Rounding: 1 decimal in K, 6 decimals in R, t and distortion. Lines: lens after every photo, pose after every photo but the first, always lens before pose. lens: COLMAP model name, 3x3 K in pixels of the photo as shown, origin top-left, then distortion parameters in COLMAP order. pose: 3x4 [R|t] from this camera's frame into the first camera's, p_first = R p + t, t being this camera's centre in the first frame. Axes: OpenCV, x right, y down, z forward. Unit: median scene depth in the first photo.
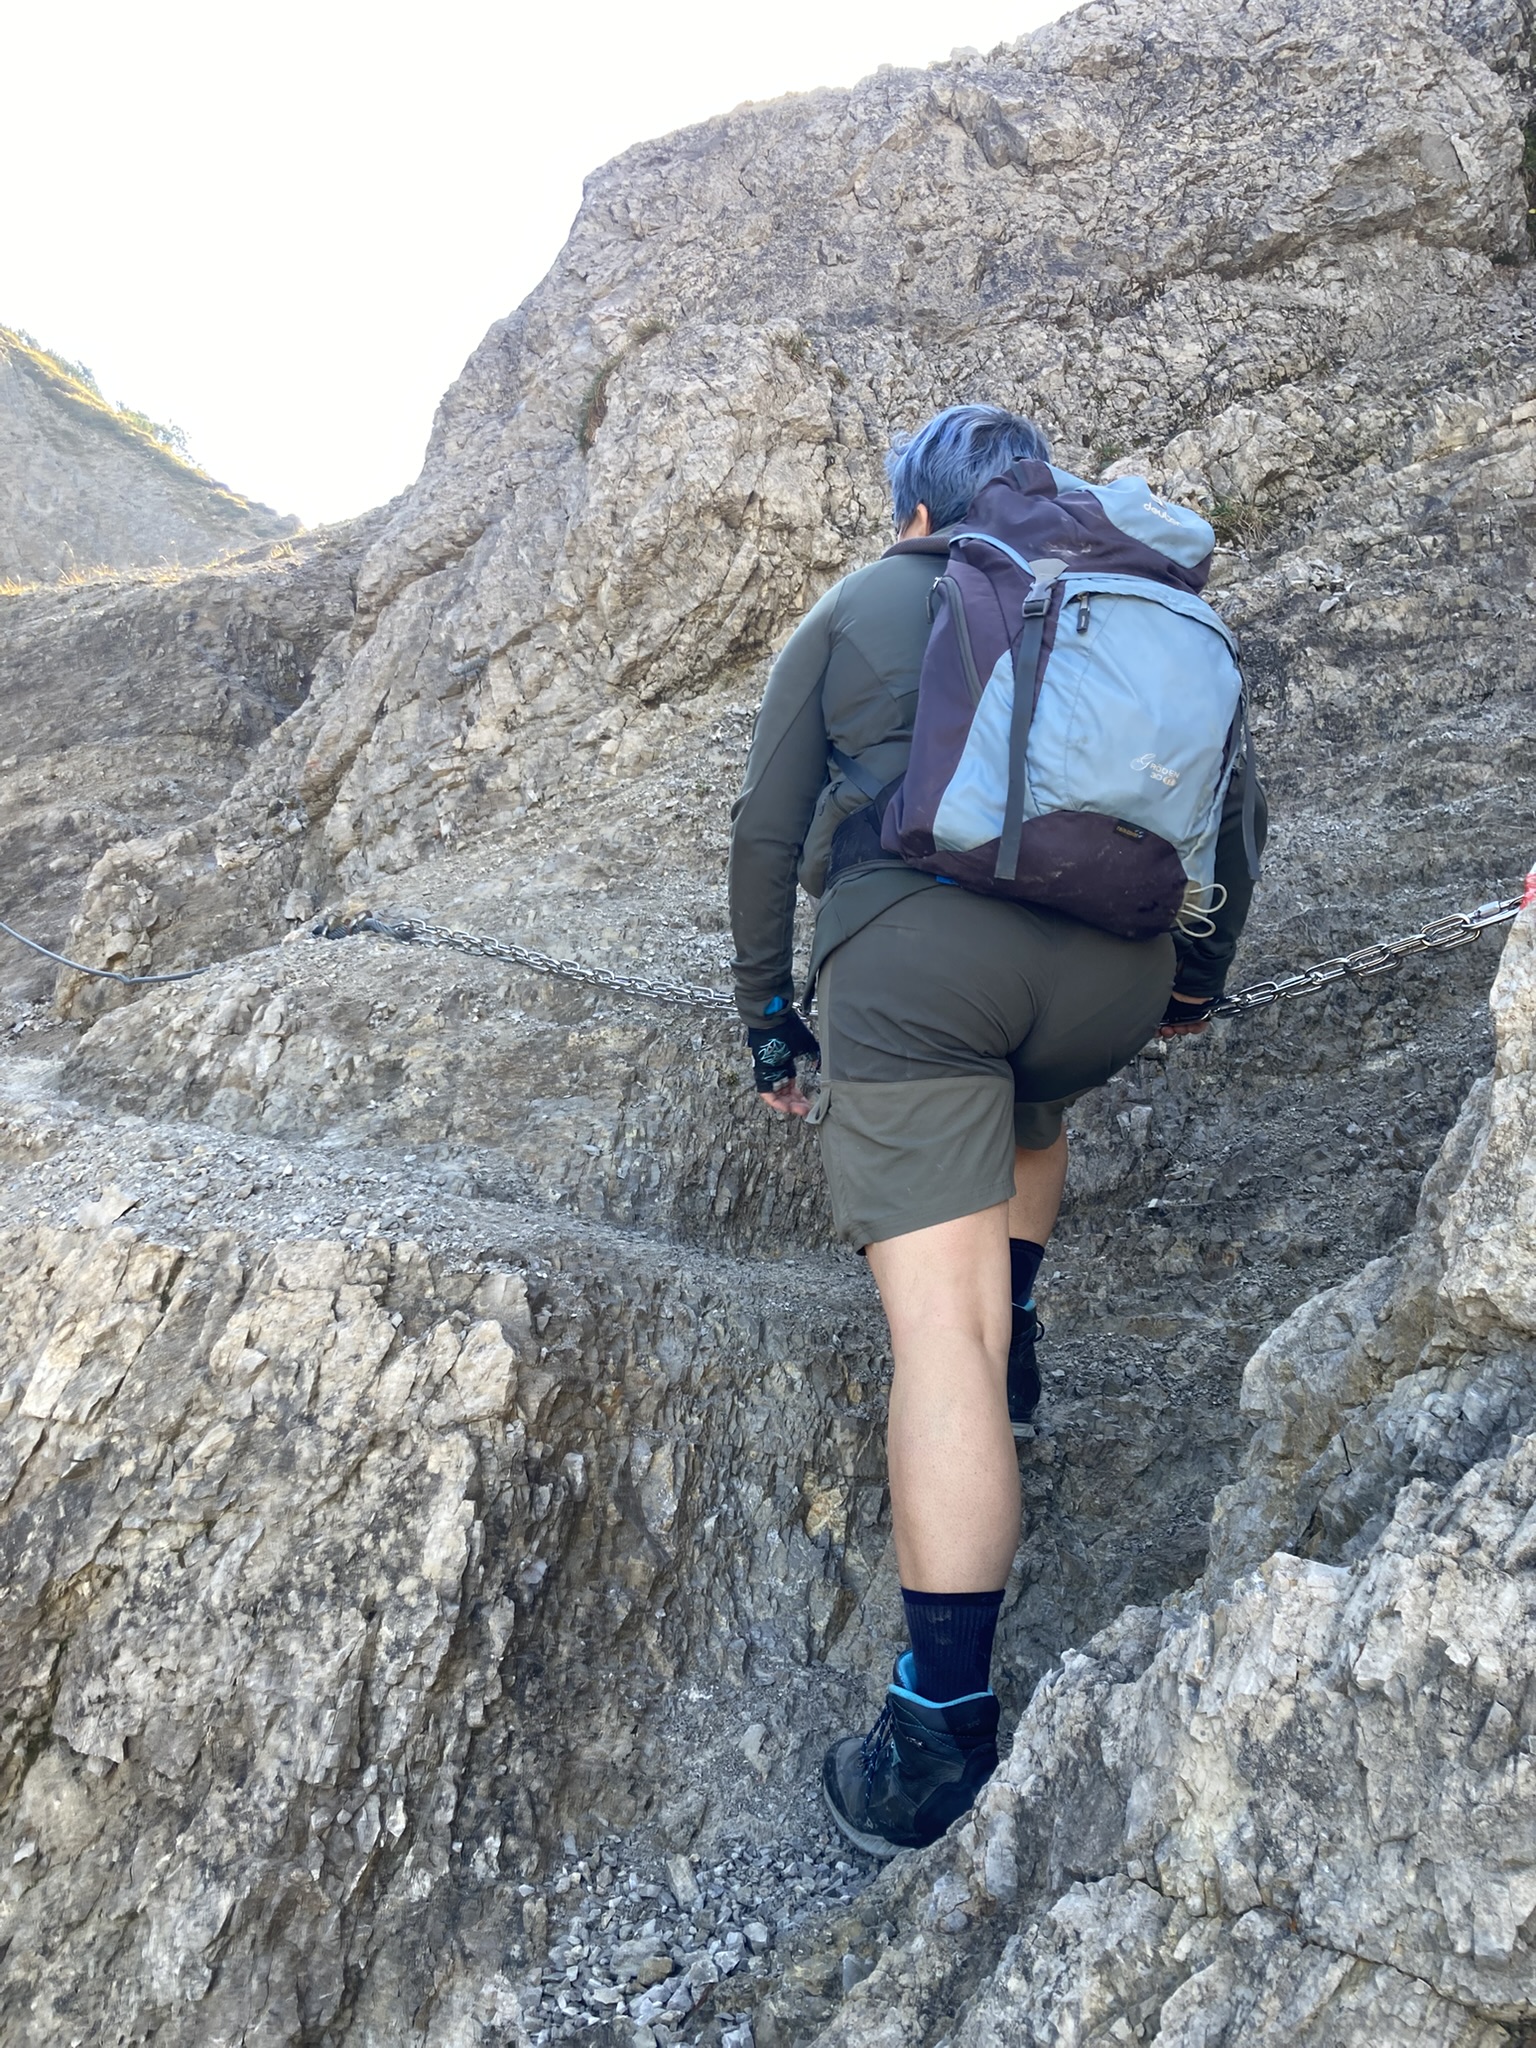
lens RADIAL K [[1703.8, 0, 829.6], [0, 1703.8, 976.5], [0, 0, 1]] dist [0.029339, -0.023102]
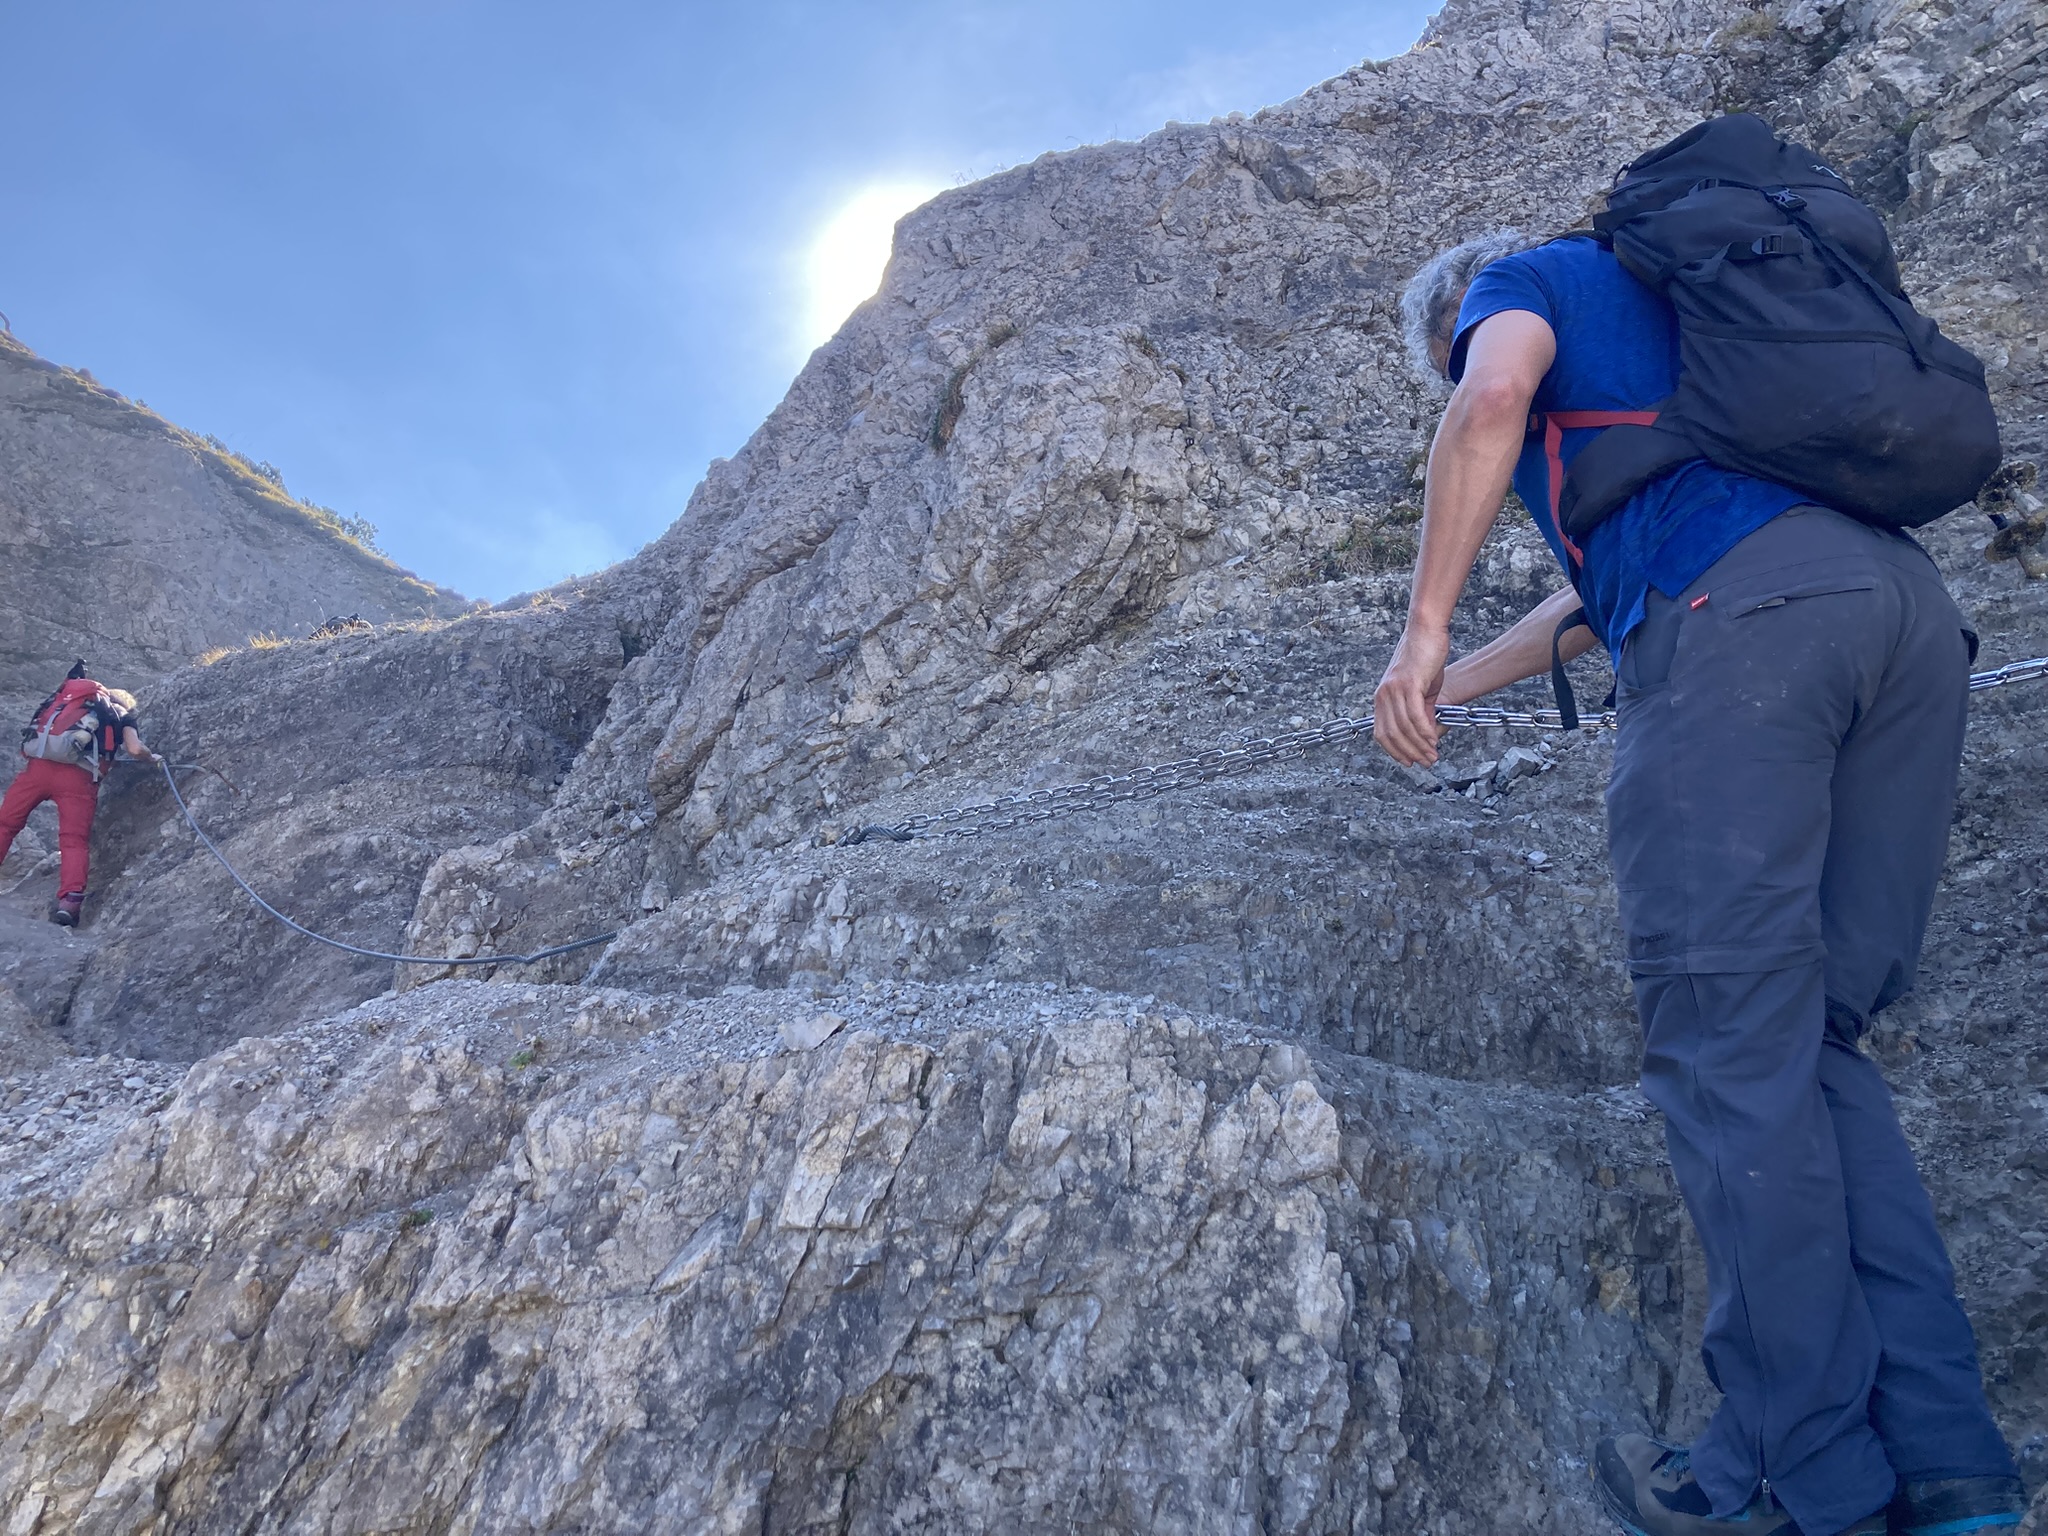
lens RADIAL K [[1703.8, 0, 1021.0], [0, 1703.8, 778.5], [0, 0, 1]] dist [0.029339, -0.023102]
pose [[0.996293, -0.037484, 0.077431, -0.198700], [0.051252, 0.981534, -0.184294, 0.095002], [-0.069093, 0.187580, 0.979816, 0.013681]]
